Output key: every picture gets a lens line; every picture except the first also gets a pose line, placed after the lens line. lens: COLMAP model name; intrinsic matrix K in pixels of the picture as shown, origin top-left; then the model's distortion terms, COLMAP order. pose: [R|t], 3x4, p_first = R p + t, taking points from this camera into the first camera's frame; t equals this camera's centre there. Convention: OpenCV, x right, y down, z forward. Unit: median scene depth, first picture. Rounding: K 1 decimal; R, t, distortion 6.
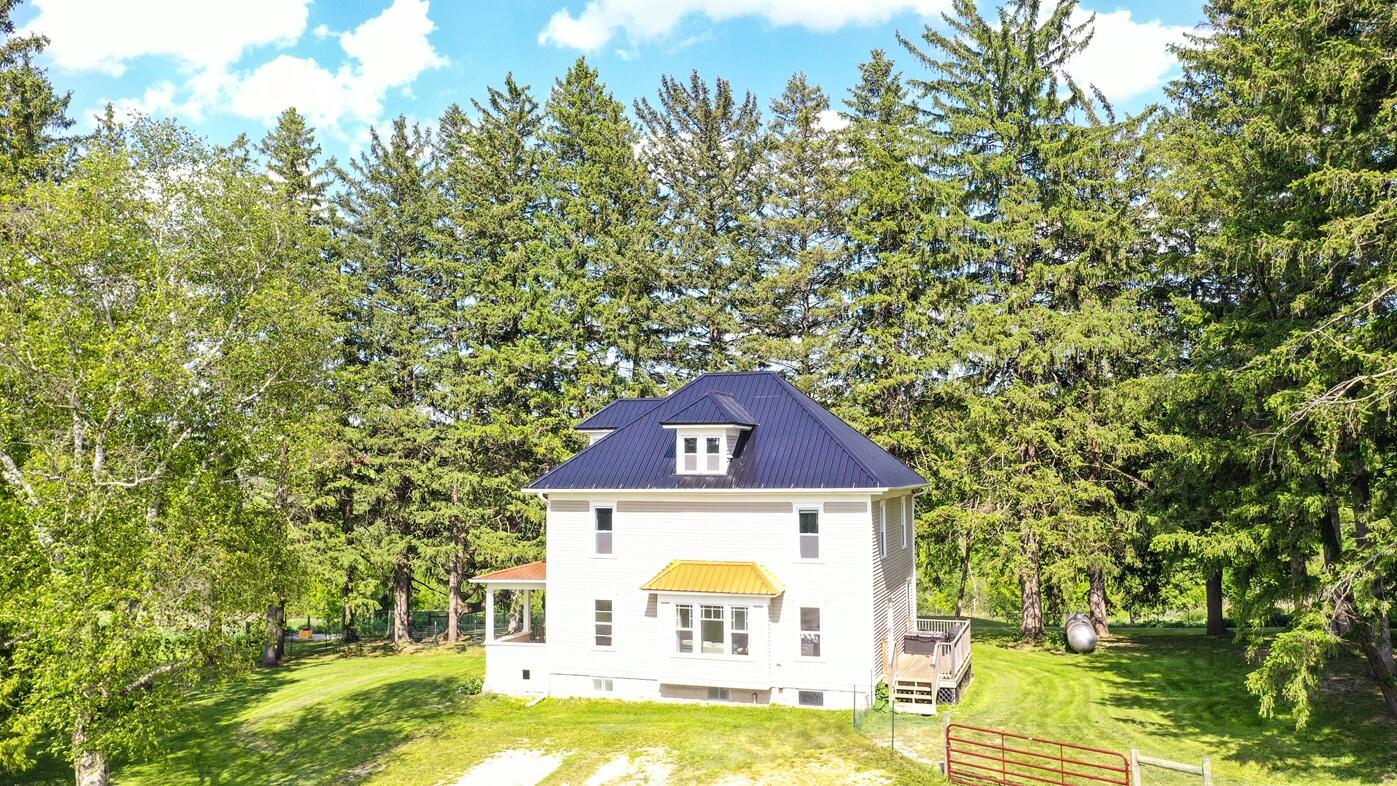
lens RADIAL K [[1088.7, 0, 702.5], [0, 1088.7, 387.4], [0, 0, 1]] dist [0.001415, 0.000803]
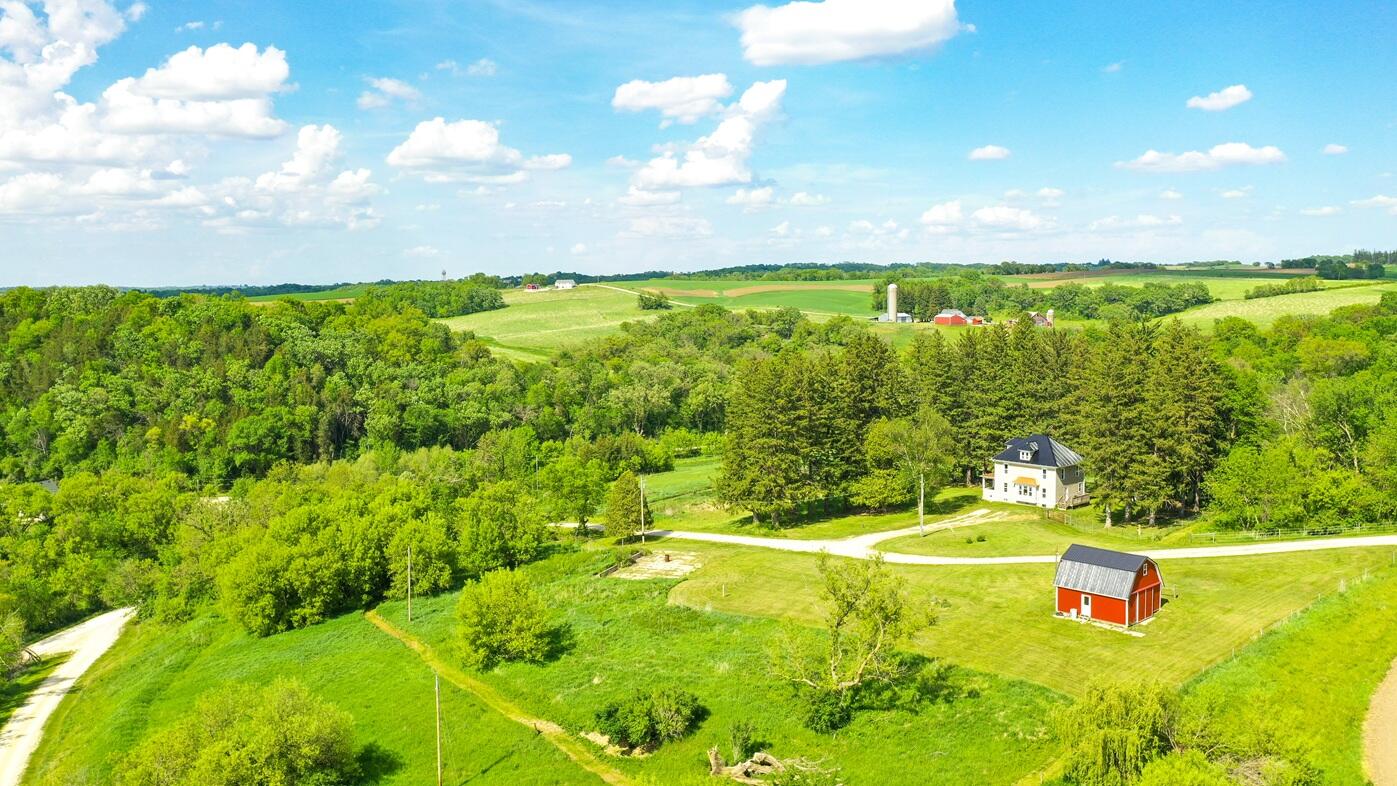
lens RADIAL K [[1099.2, 0, 703.0], [0, 1099.2, 387.5], [0, 0, 1]] dist [0.004983, 0.002338]
pose [[0.860981, 0.041980, -0.506902, 1.207820], [0.045460, 0.986249, 0.158892, -1.059503], [0.506602, -0.159847, 0.847233, -3.755843]]
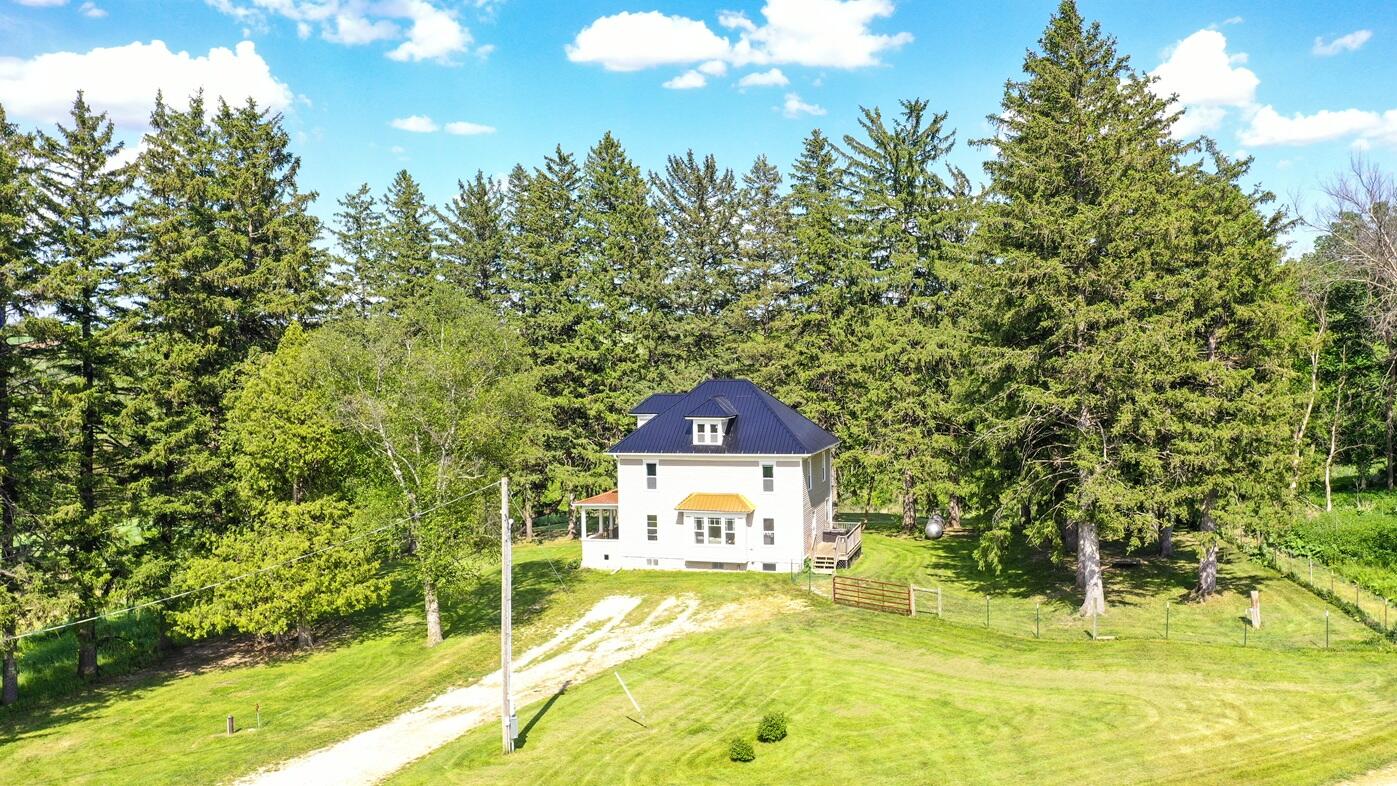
lens RADIAL K [[1099.2, 0, 703.0], [0, 1099.2, 387.5], [0, 0, 1]] dist [0.004983, 0.002338]
pose [[0.999353, -0.011348, 0.034140, -0.065841], [0.007754, 0.994585, 0.103633, -0.191116], [-0.035131, -0.103301, 0.994030, -0.739925]]
